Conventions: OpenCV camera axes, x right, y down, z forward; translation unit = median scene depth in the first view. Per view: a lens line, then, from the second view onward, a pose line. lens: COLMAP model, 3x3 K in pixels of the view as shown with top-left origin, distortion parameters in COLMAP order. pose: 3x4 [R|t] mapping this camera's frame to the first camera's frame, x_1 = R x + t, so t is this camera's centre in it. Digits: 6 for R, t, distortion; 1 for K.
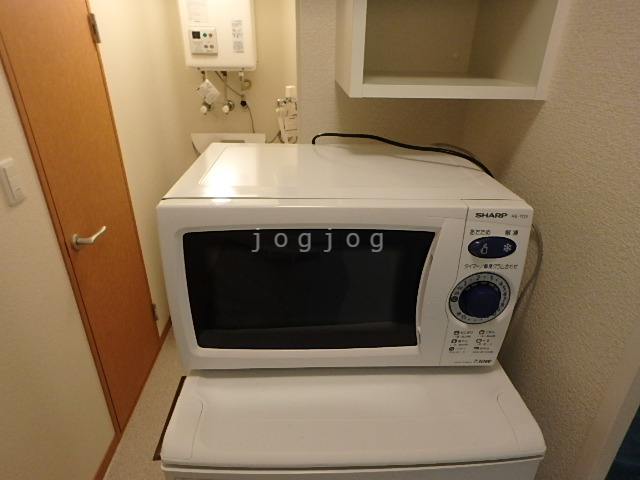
lens RADIAL K [[397.6, 0, 320.0], [0, 397.6, 240.0], [0, 0, 1]] dist [0.003330, 0.000854]
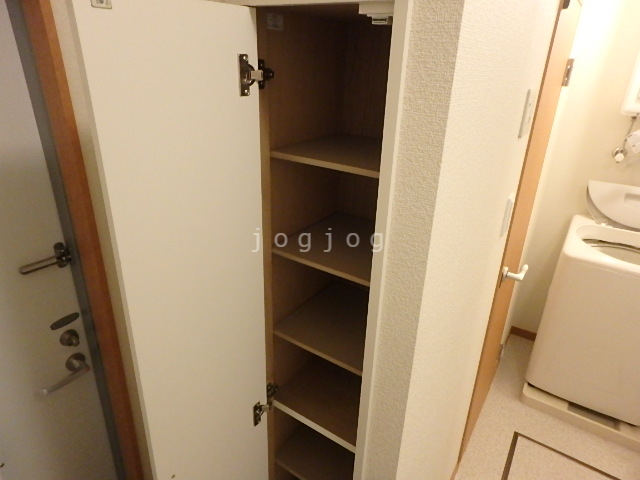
lens RADIAL K [[397.6, 0, 320.0], [0, 397.6, 240.0], [0, 0, 1]] dist [0.003330, 0.000854]
pose [[0.813944, 0.231452, -0.532847, -0.316061], [-0.269044, 0.963100, 0.007365, 0.026560], [0.514889, 0.137365, 0.846180, -0.082106]]
